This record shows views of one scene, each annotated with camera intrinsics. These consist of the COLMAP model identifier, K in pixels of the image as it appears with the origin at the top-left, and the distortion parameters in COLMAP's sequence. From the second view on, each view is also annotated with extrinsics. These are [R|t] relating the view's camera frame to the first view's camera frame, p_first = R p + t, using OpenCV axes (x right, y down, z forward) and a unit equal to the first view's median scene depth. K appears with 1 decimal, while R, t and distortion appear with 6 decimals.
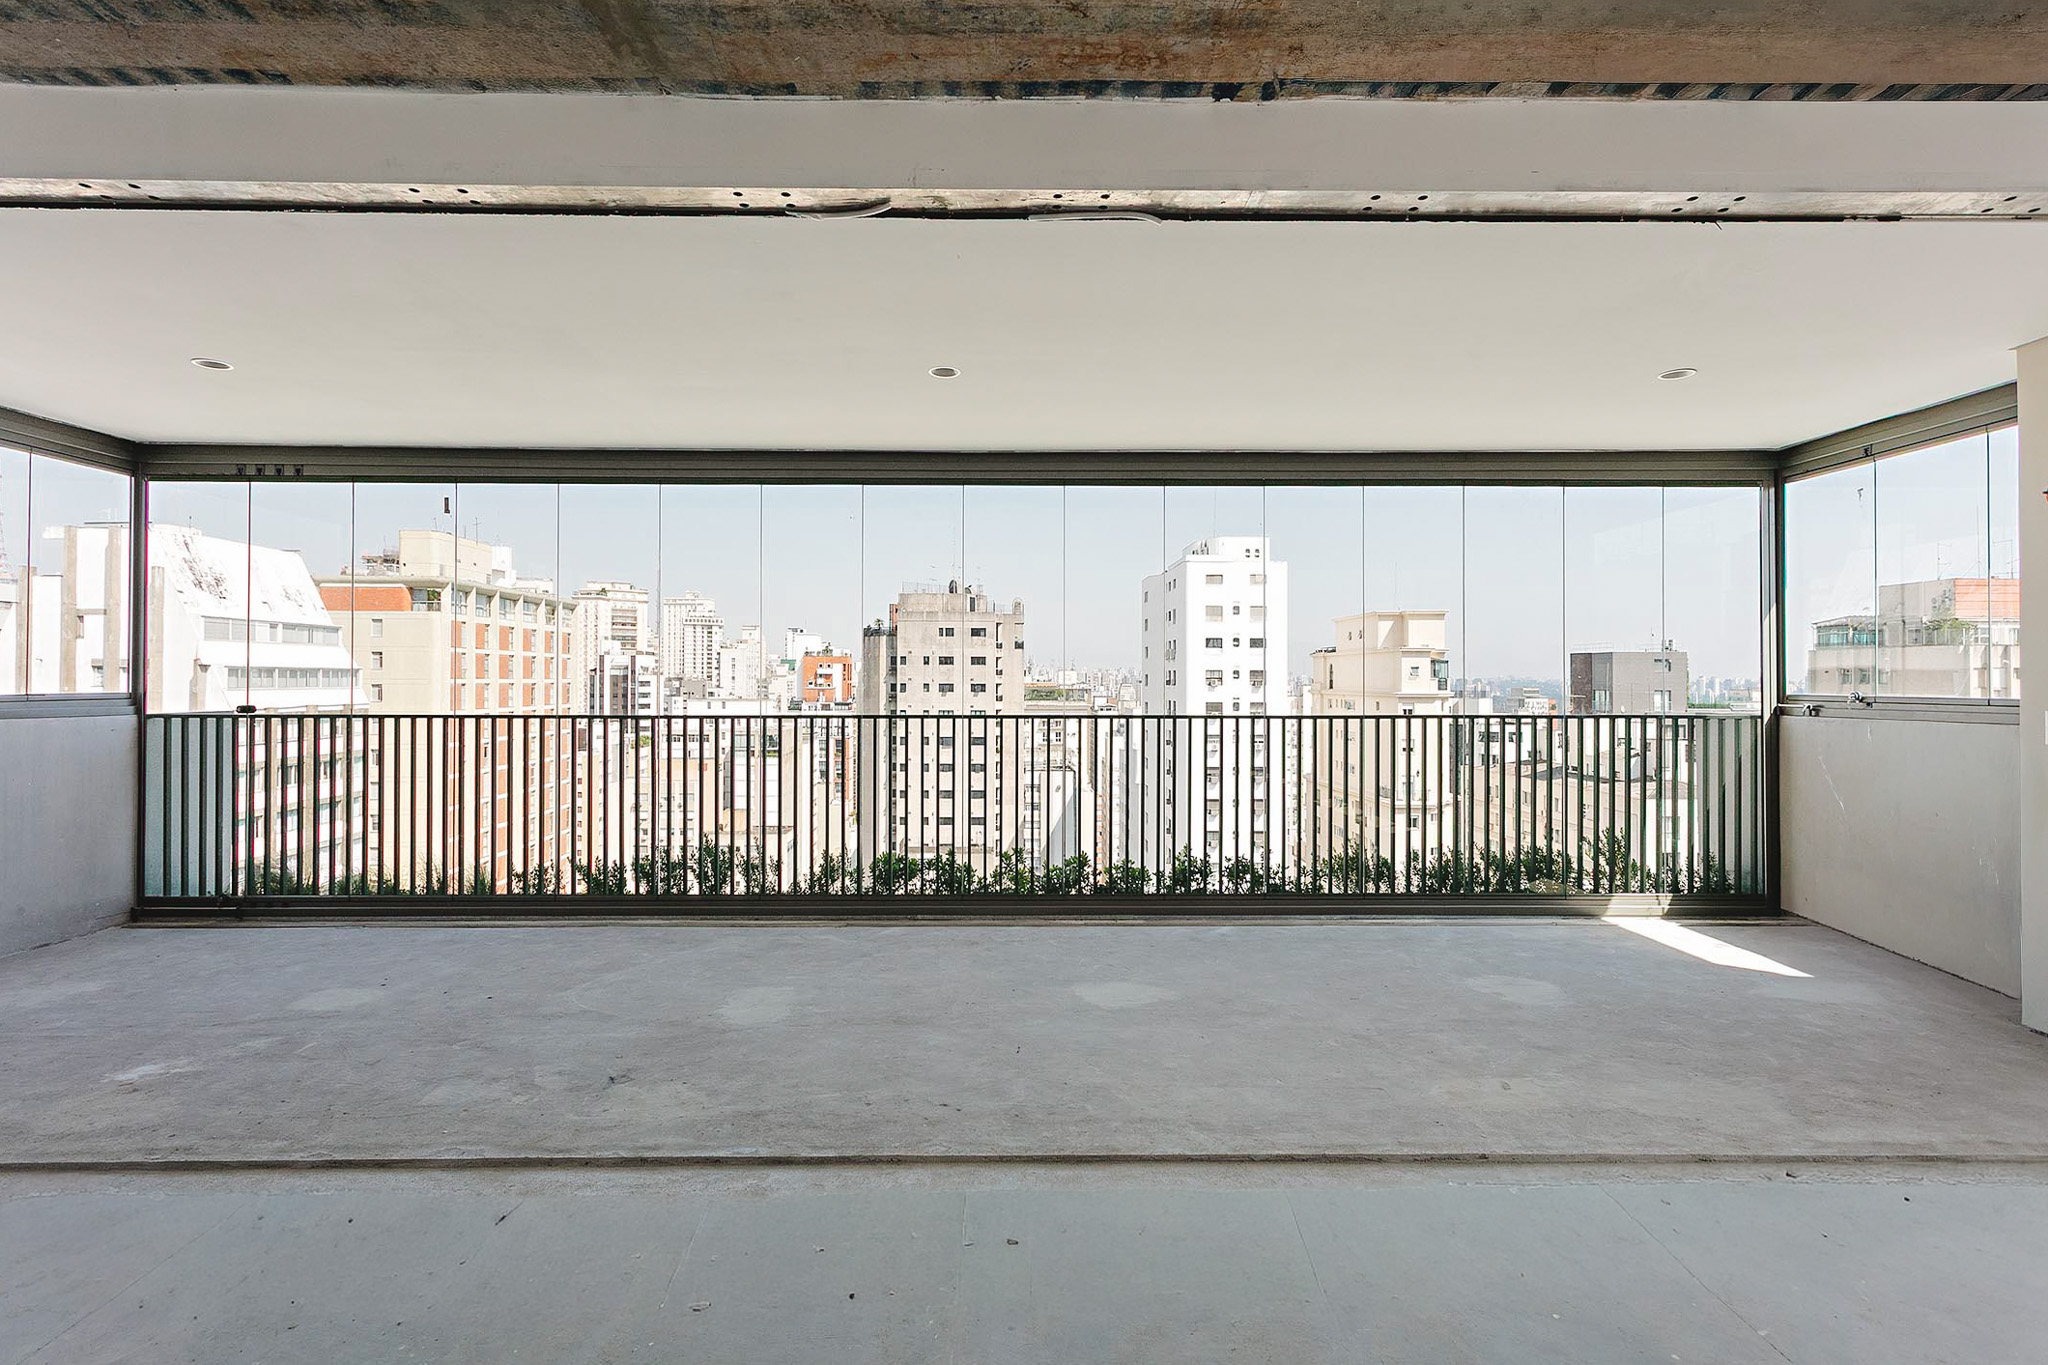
lens RADIAL K [[936.9, 0, 1028.1], [0, 936.9, 672.1], [0, 0, 1]] dist [0.005550, 0.000736]
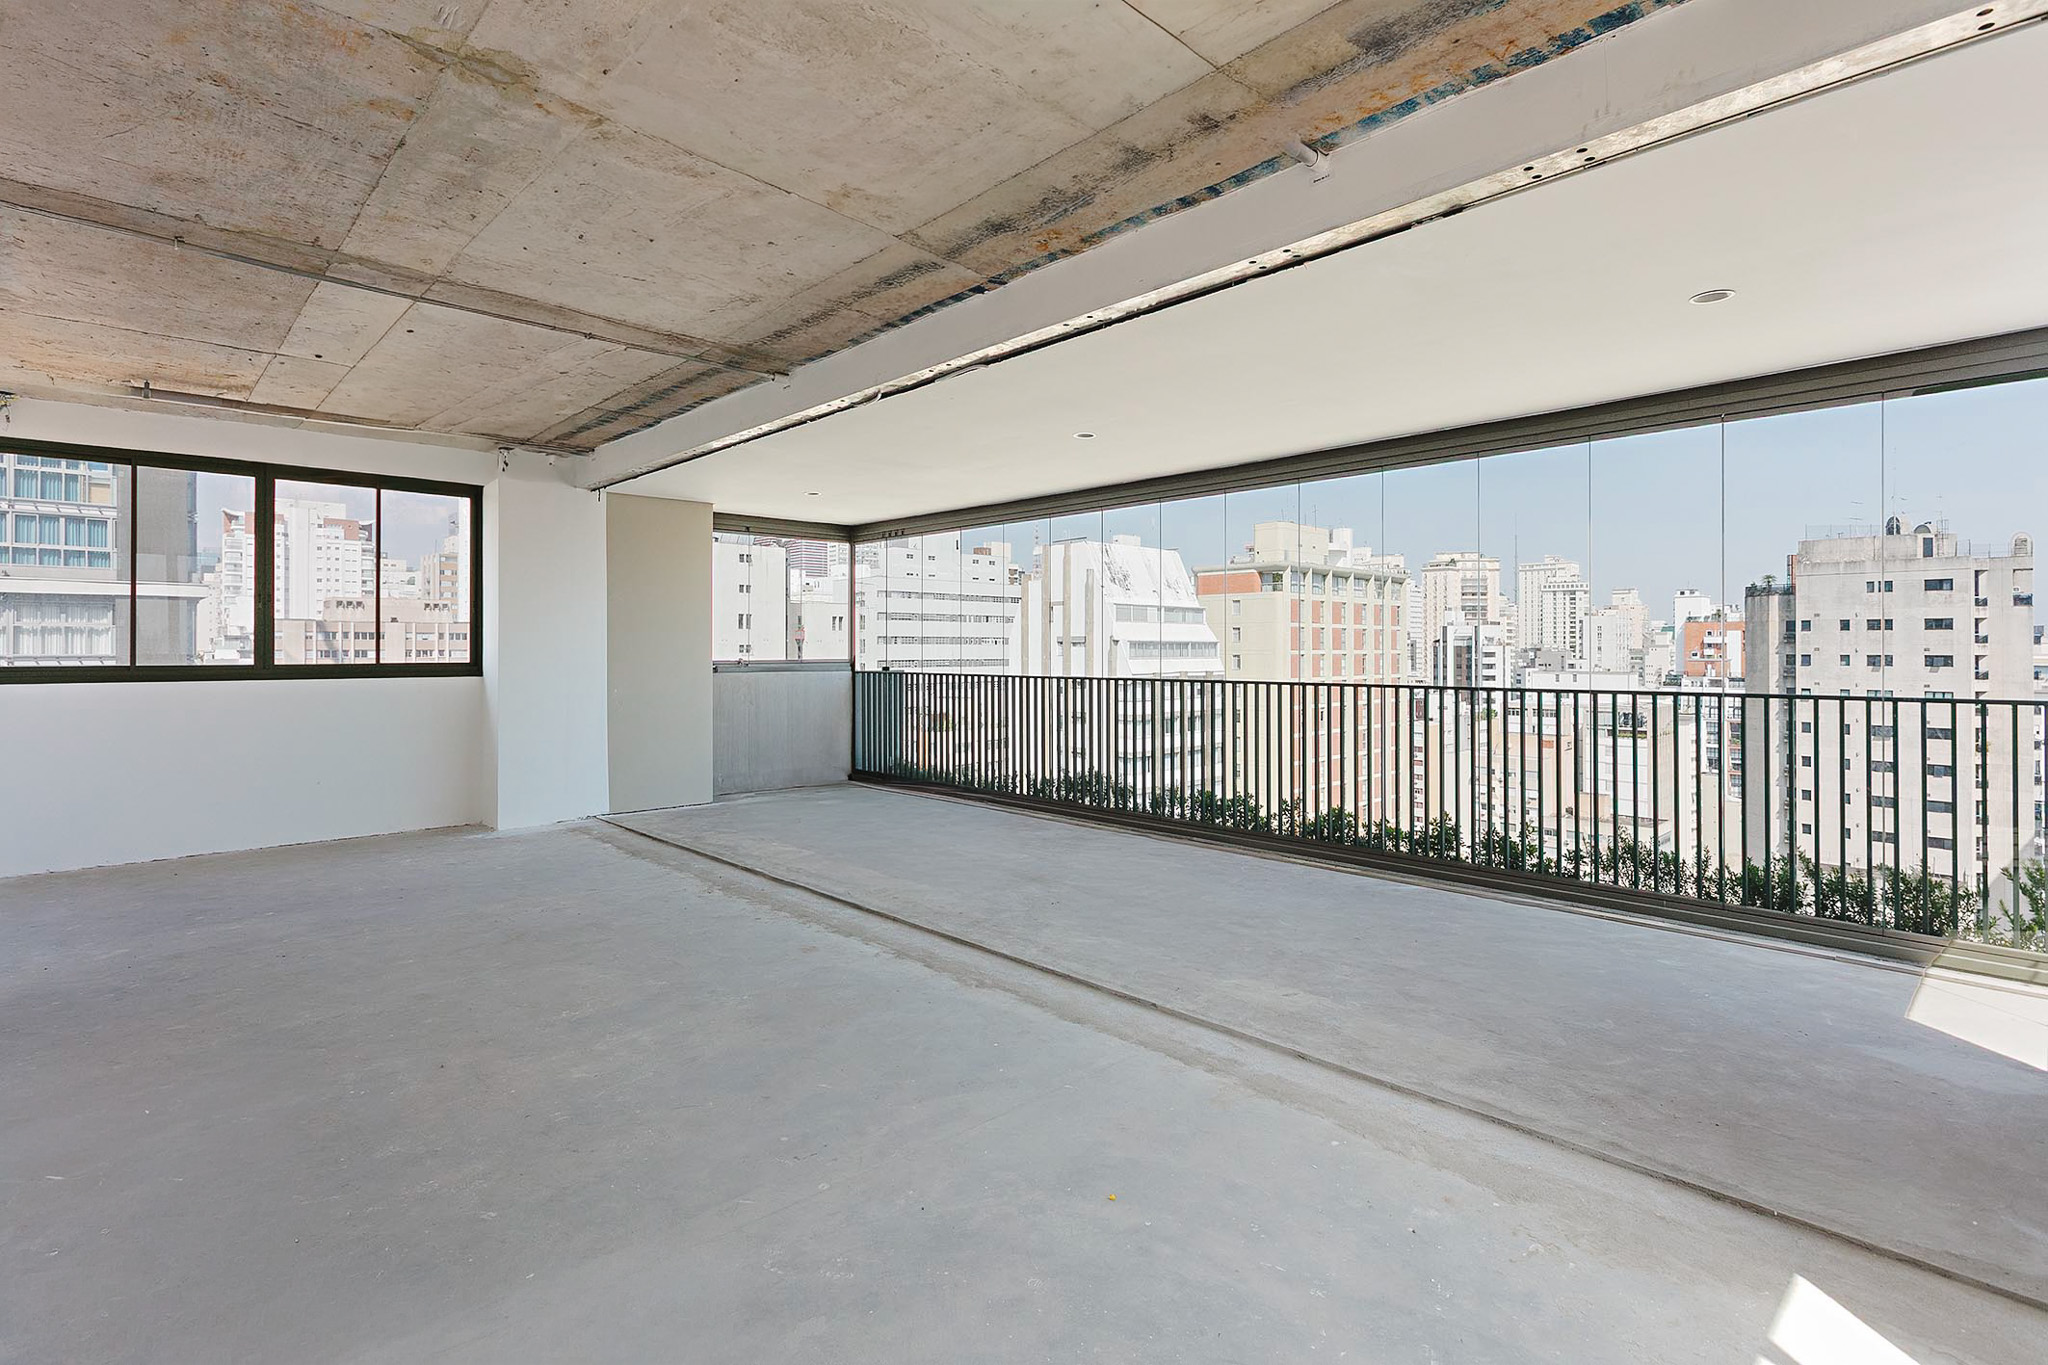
lens RADIAL K [[988.7, 0, 1113.8], [0, 988.7, 646.3], [0, 0, 1]] dist [0.001585, 0.000412]
pose [[0.711419, -0.004690, -0.702753, 0.065379], [0.007439, 0.999972, 0.000857, -0.000113], [0.702729, -0.005837, 0.711434, -0.002285]]
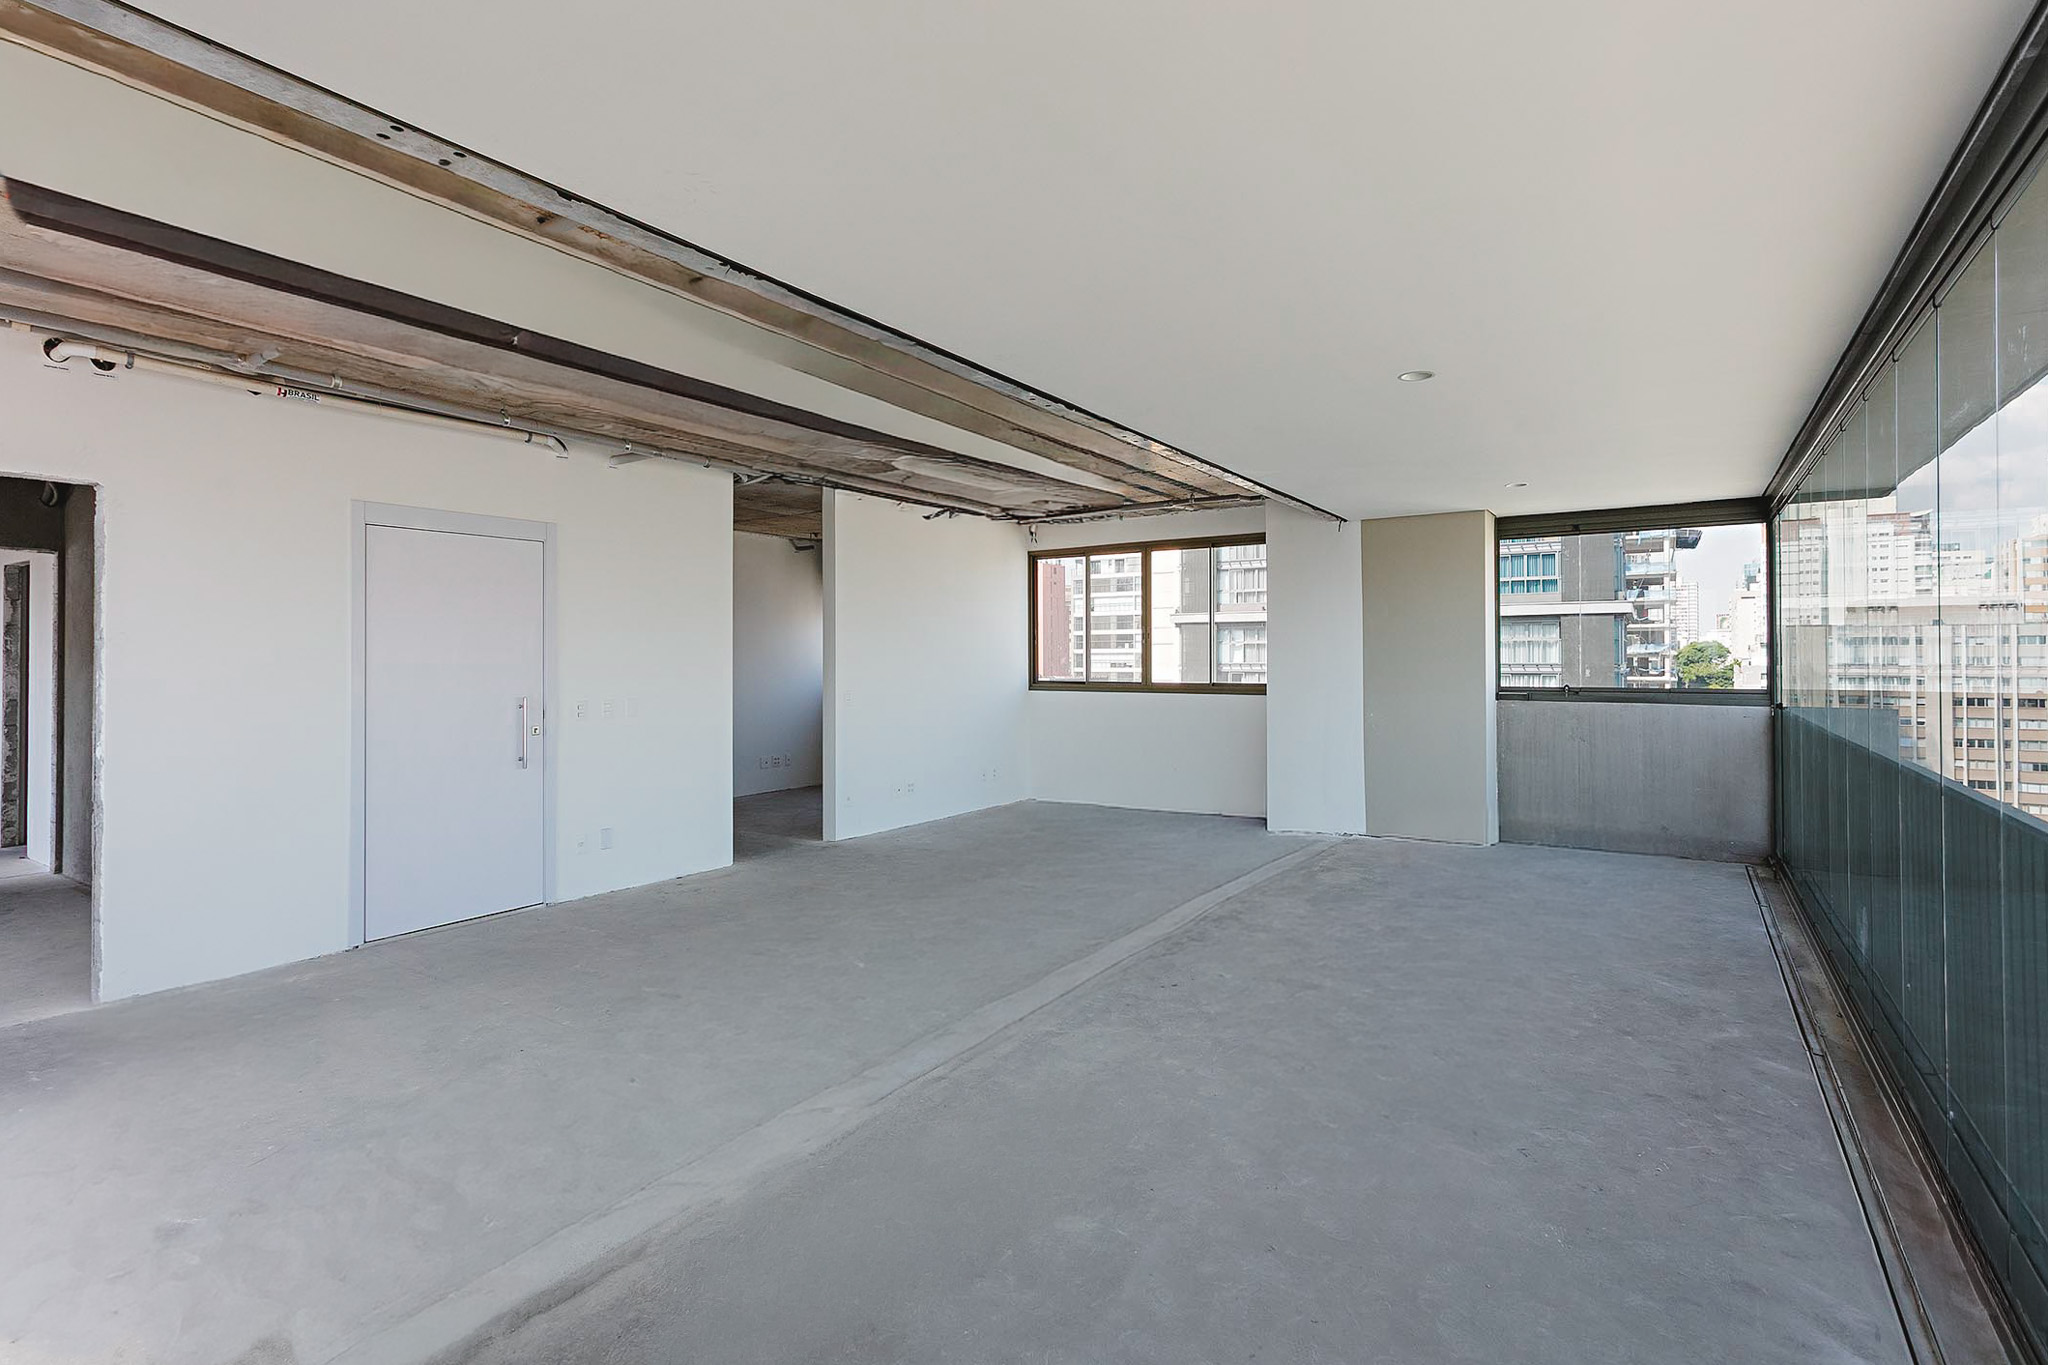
lens RADIAL K [[999.7, 0, 964.3], [0, 999.7, 648.6], [0, 0, 1]] dist [0.000847, 0.000297]
pose [[-0.588773, -0.007868, -0.808260, 0.066682], [0.005651, 0.999888, -0.013850, -0.001914], [0.808278, -0.012722, -0.588663, 0.082596]]
